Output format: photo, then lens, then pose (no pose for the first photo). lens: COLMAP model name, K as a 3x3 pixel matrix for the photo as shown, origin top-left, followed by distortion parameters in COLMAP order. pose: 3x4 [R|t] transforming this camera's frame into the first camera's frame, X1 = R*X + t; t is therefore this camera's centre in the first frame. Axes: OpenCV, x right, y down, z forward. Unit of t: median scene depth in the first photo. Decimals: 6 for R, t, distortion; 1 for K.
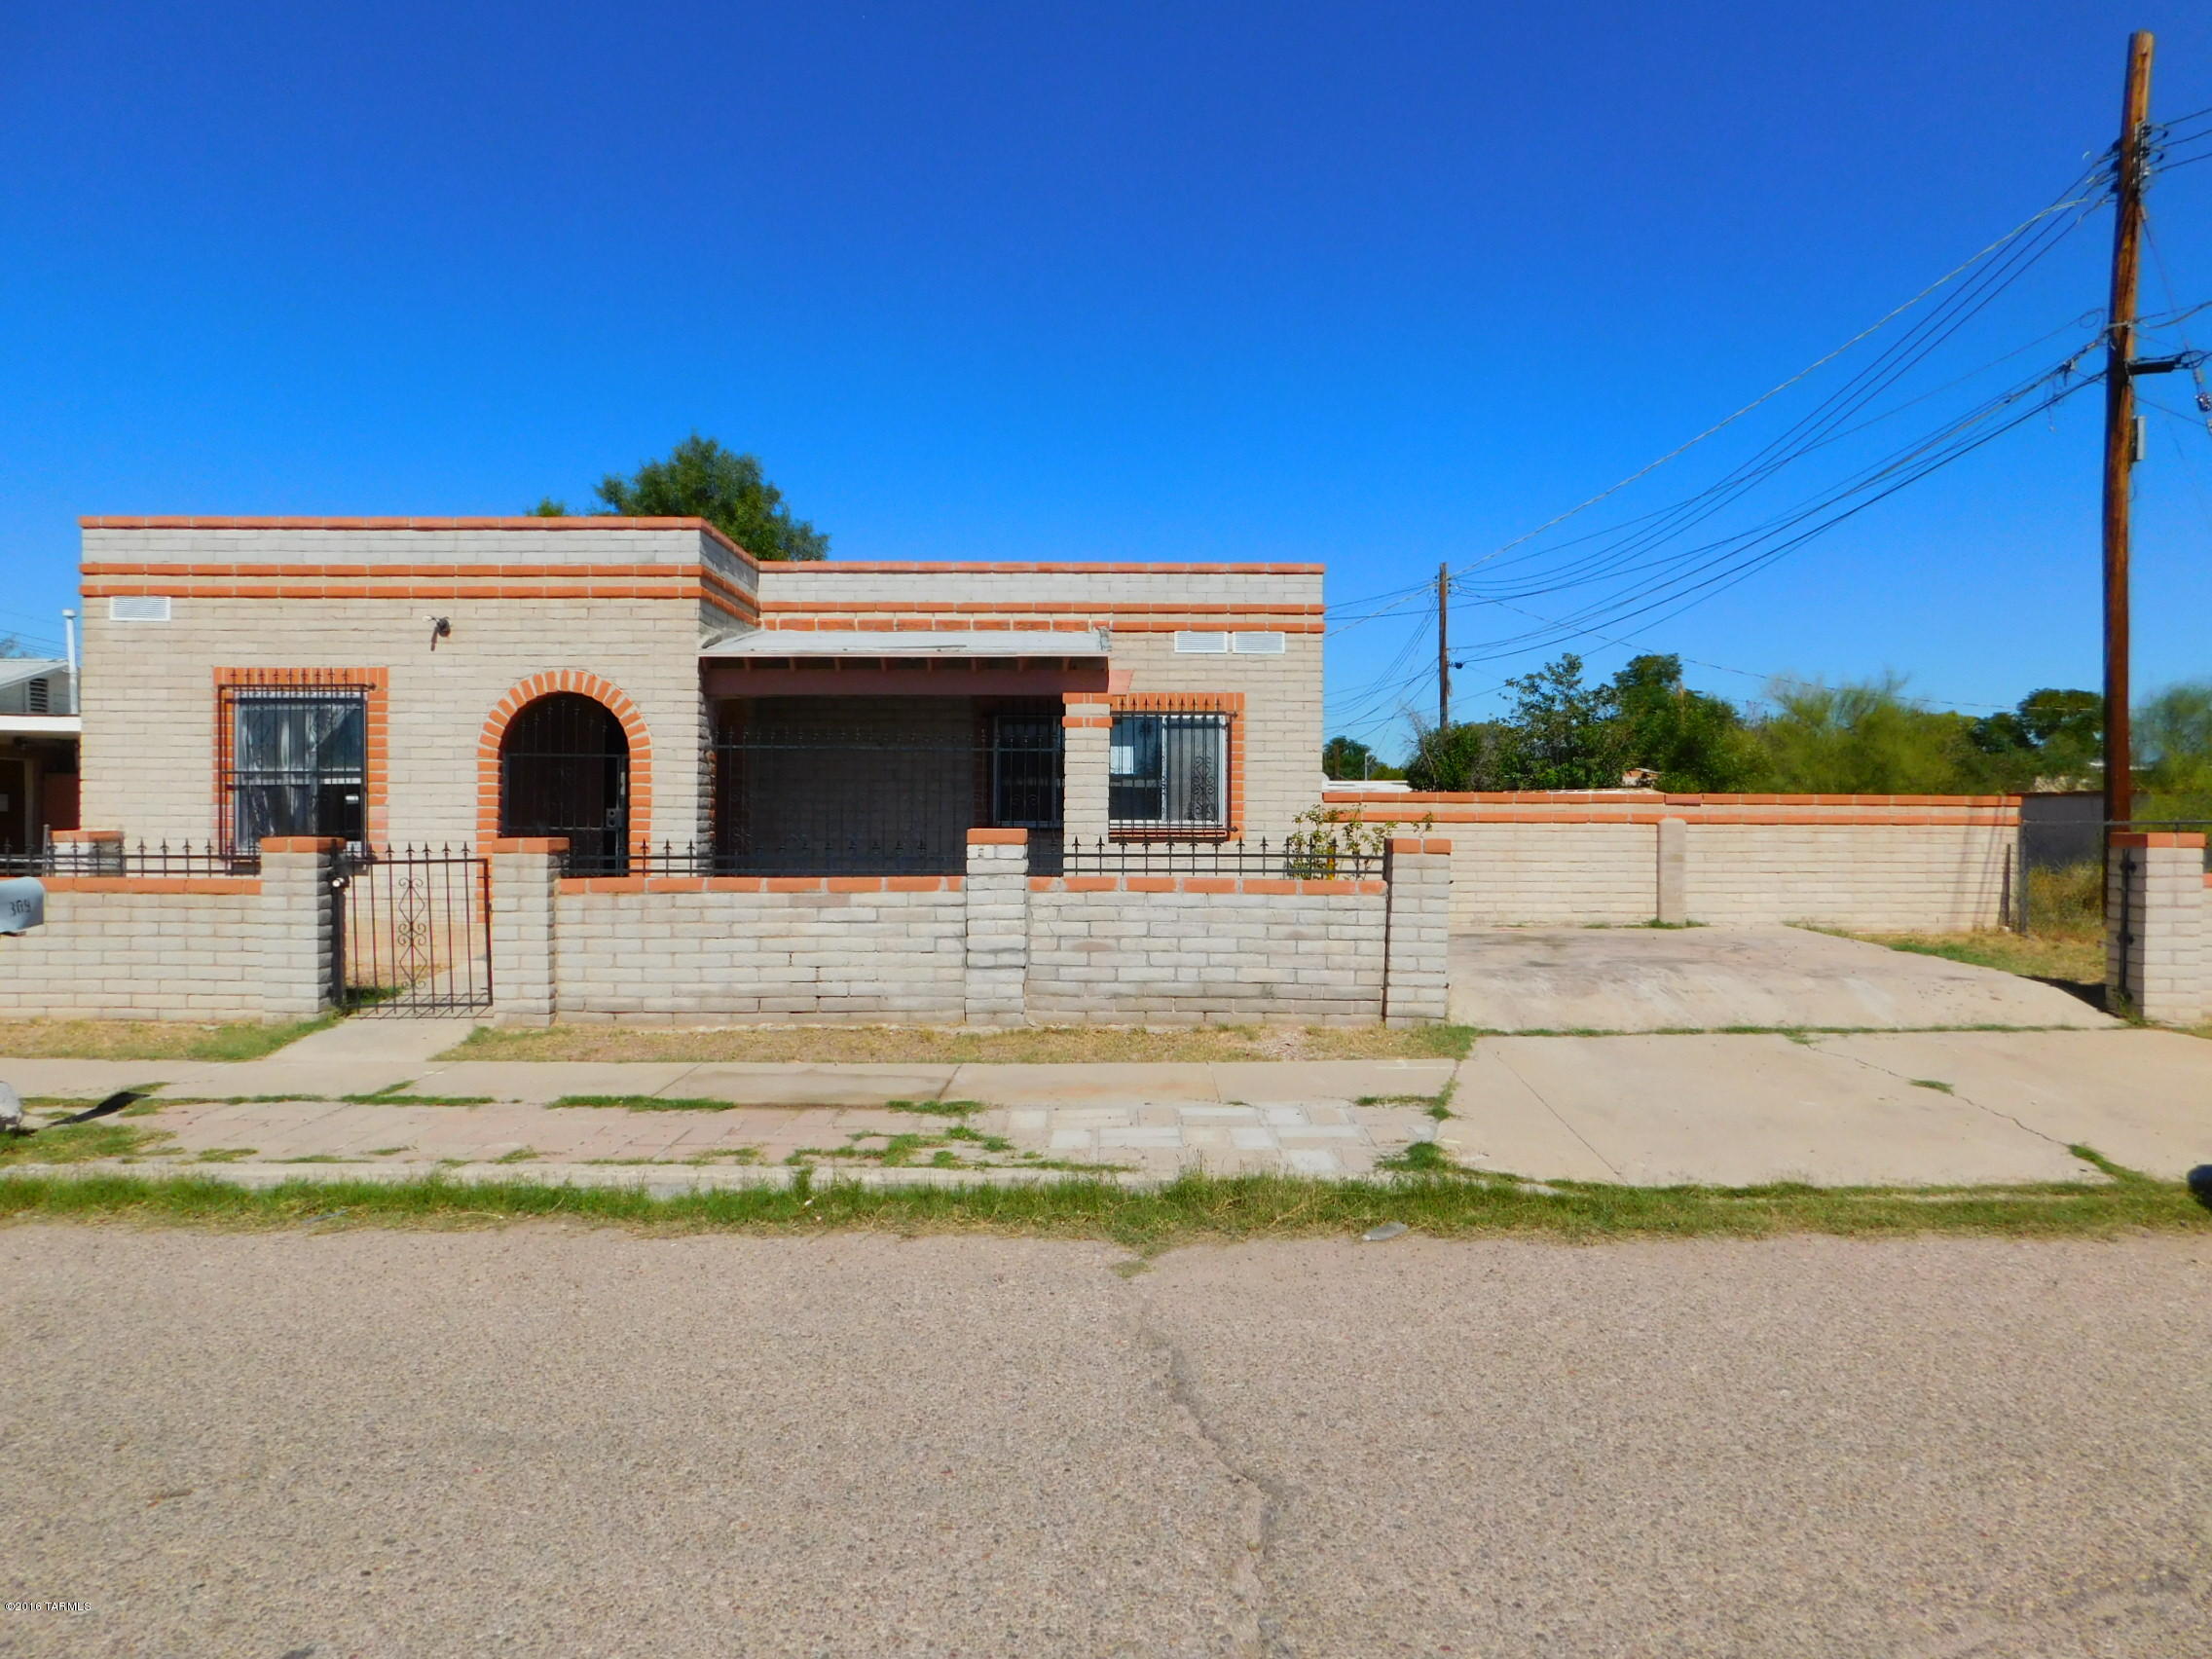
lens RADIAL K [[1464.6, 0, 1112.7], [0, 1464.6, 841.1], [0, 0, 1]] dist [-0.057768, 0.030374]
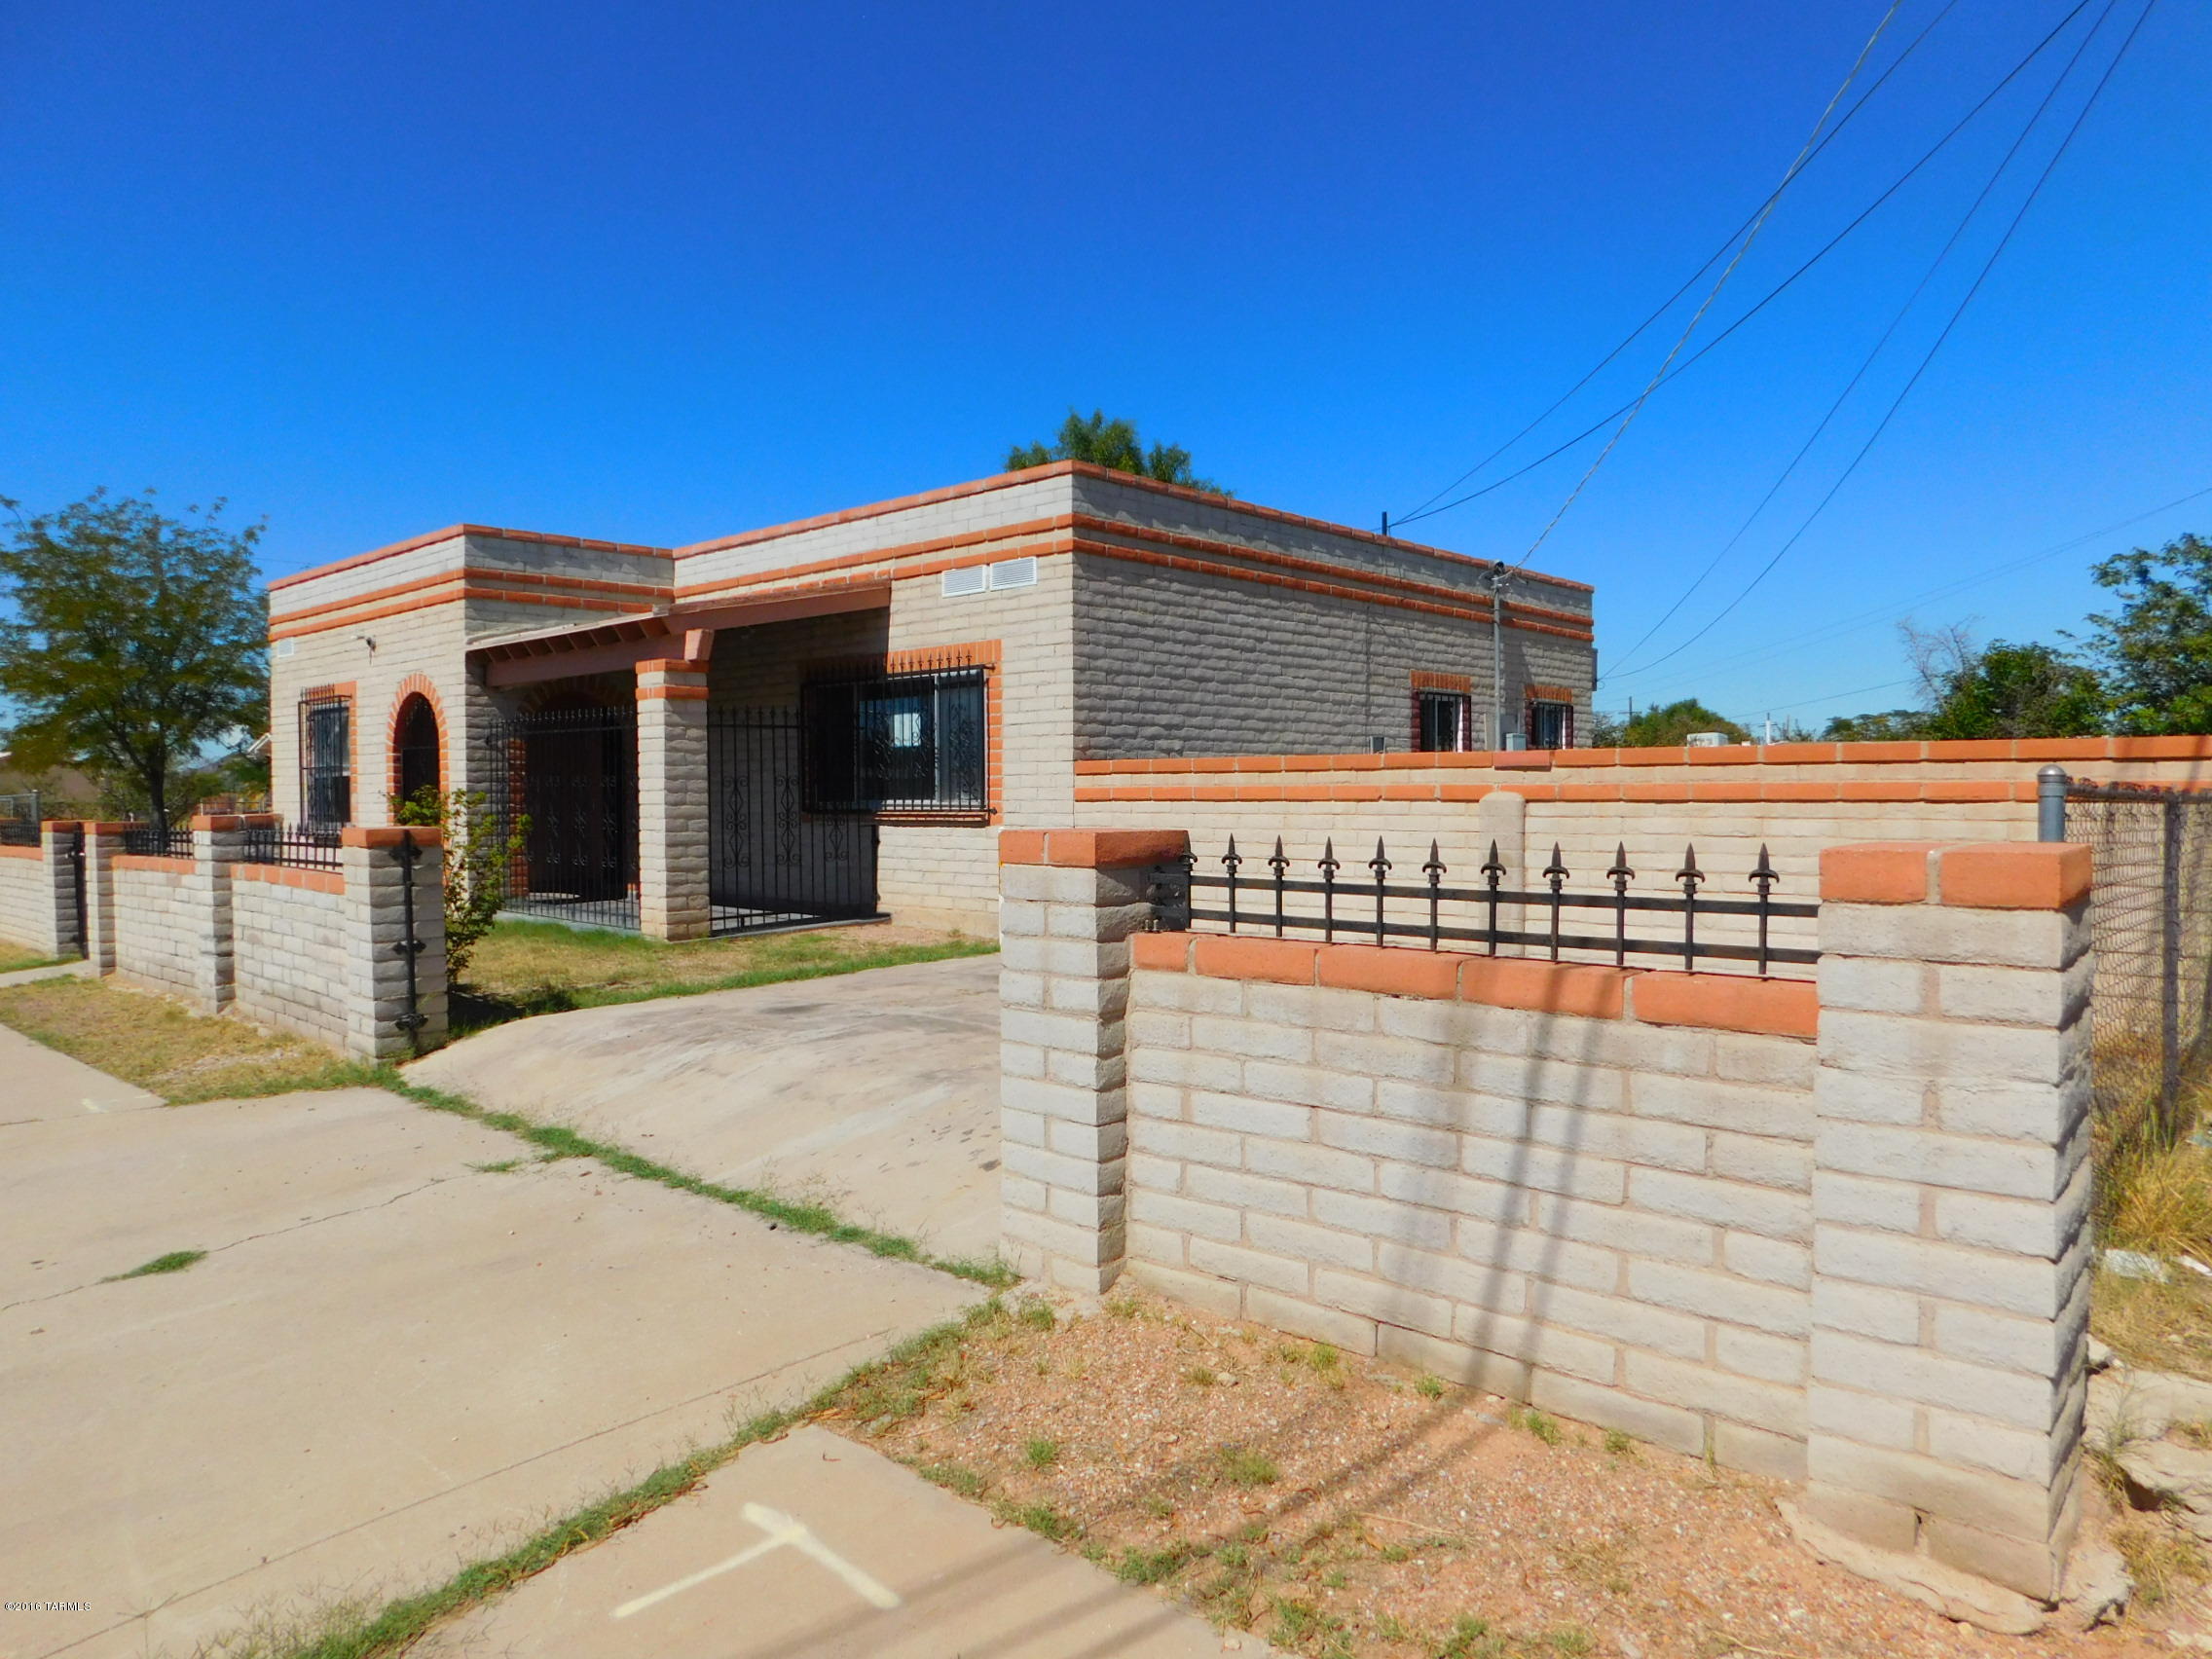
lens RADIAL K [[1464.6, 0, 1110.4], [0, 1464.6, 831.0], [0, 0, 1]] dist [-0.057768, 0.030374]
pose [[0.722563, 0.008873, -0.691248, 0.814364], [-0.002406, 0.999944, 0.010321, -0.006823], [0.691301, -0.005795, 0.722544, 0.558089]]
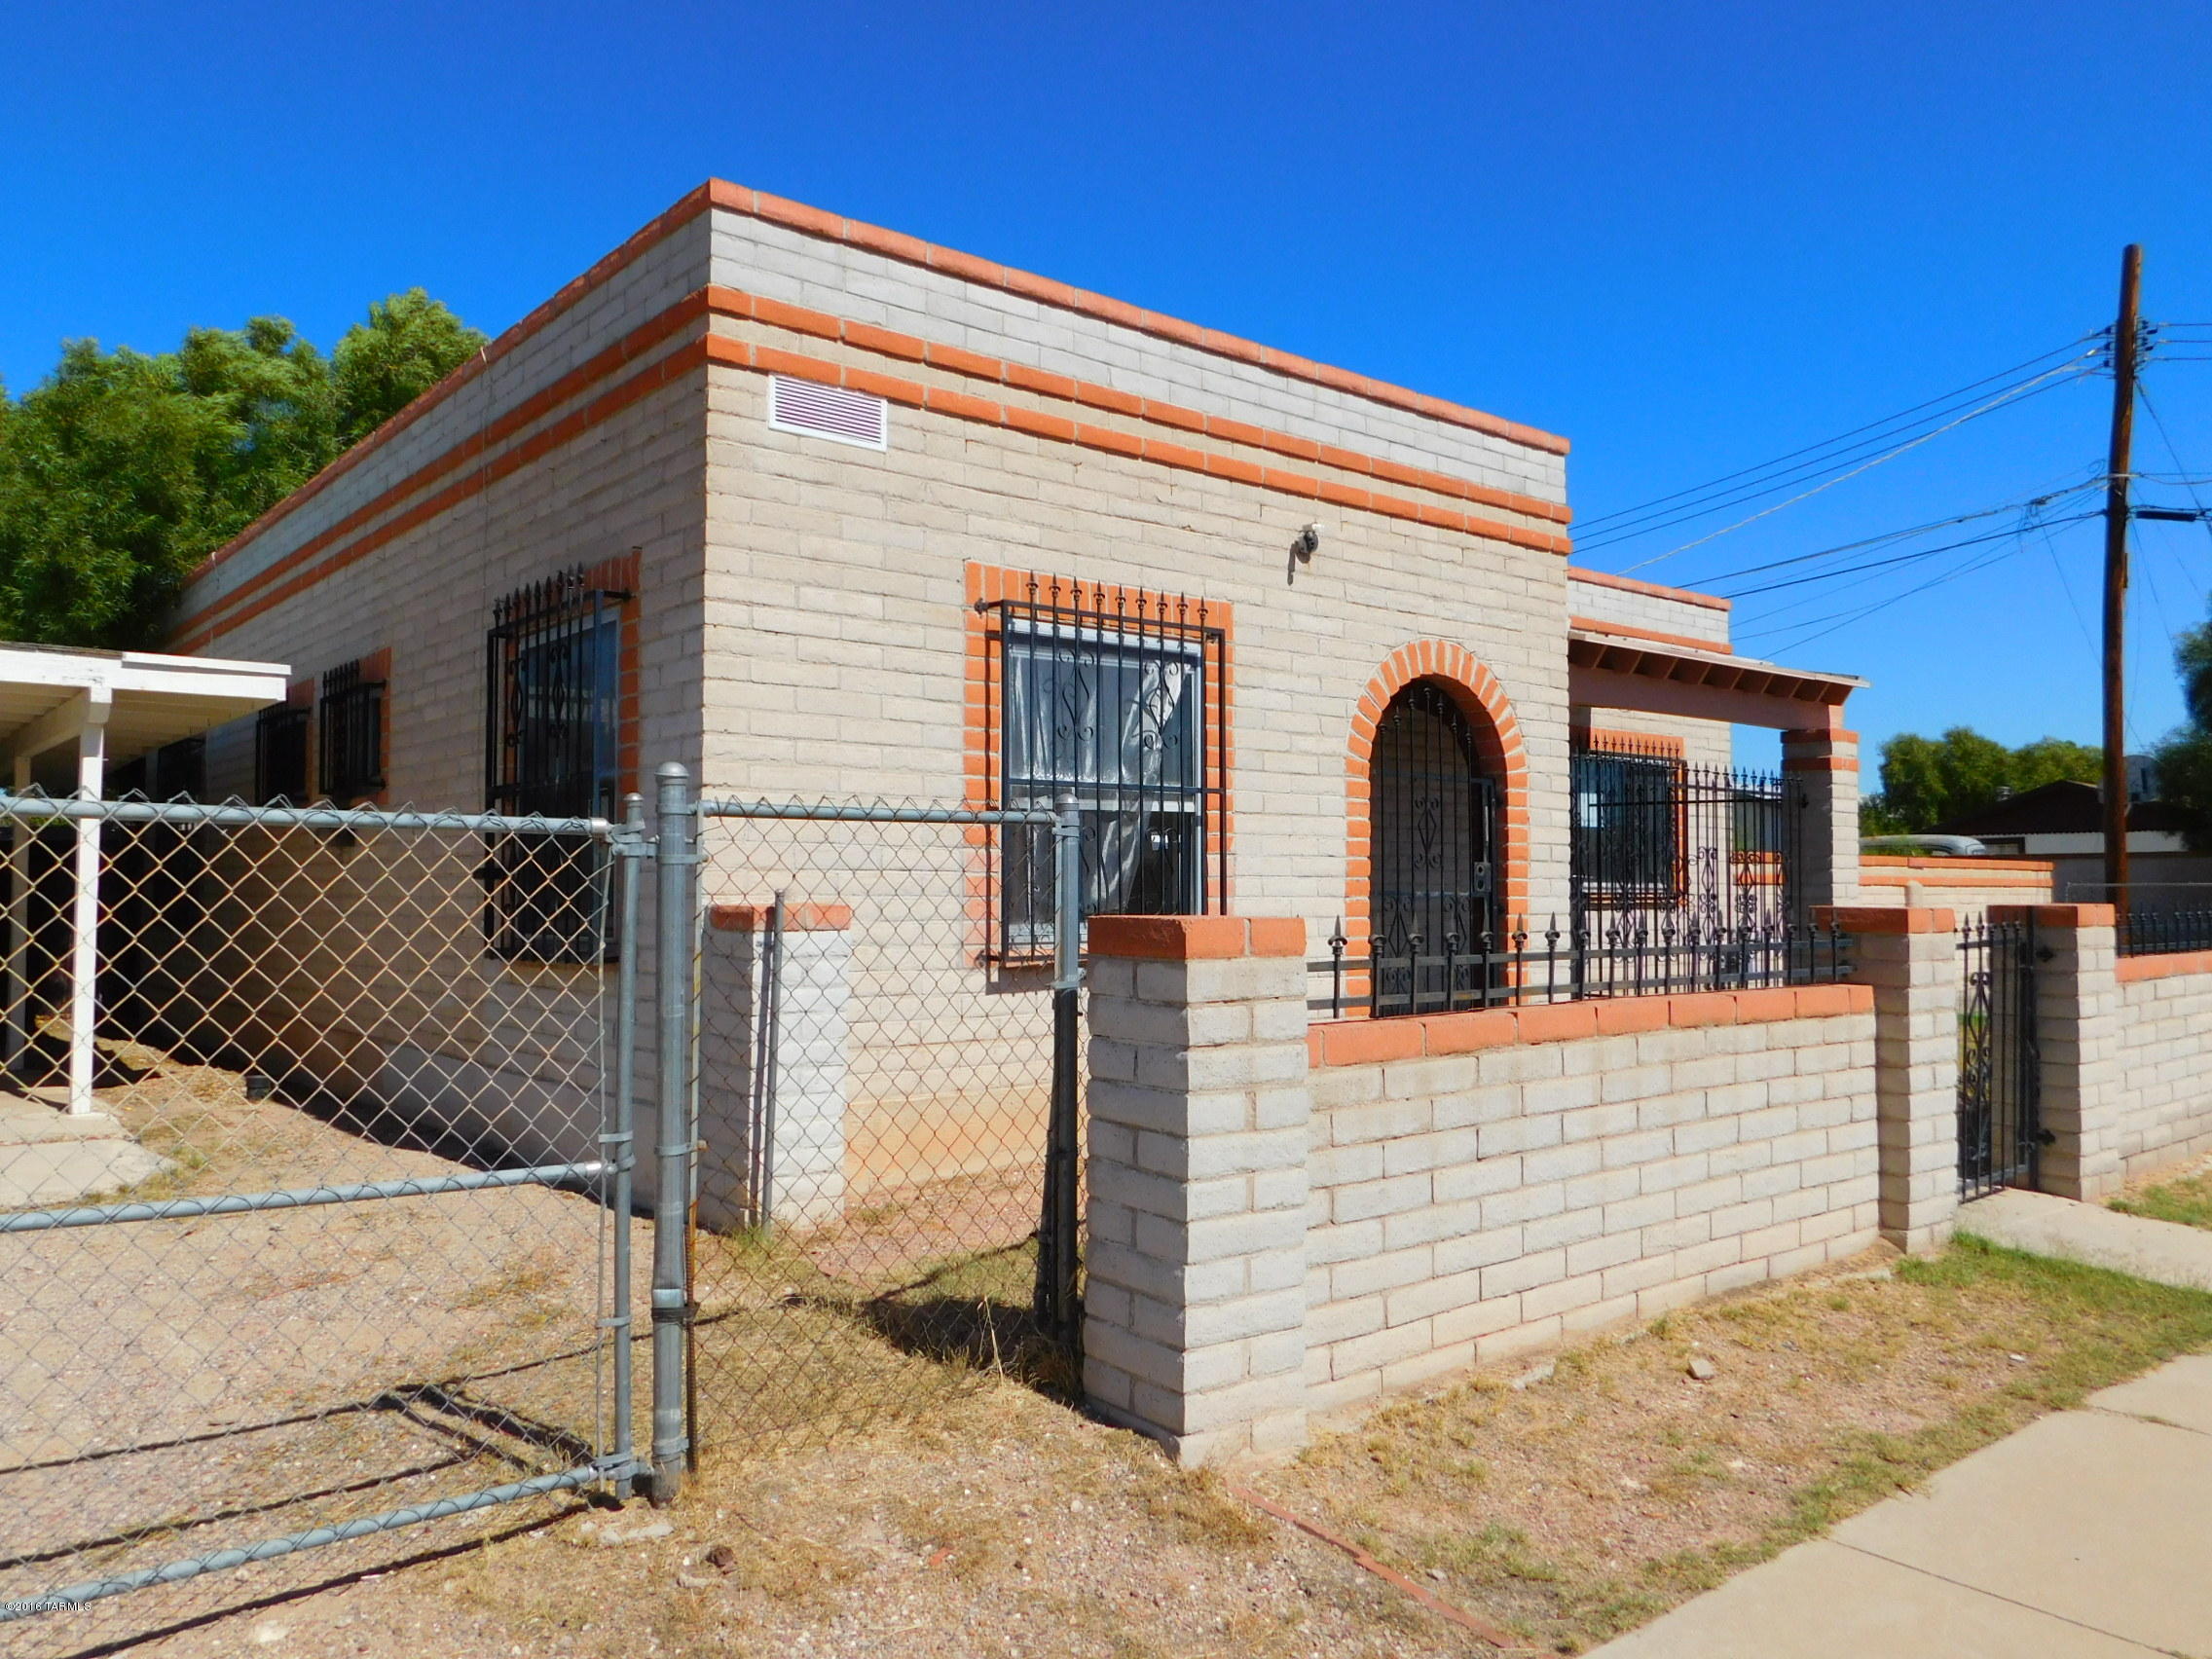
lens RADIAL K [[1598.8, 0, 1100.0], [0, 1598.8, 816.1], [0, 0, 1]] dist [-0.013839, -0.001100]
pose [[0.787974, 0.025488, 0.615181, -0.914268], [0.009265, 0.998539, -0.053239, -0.007144], [-0.615639, 0.047651, 0.786587, 0.552891]]
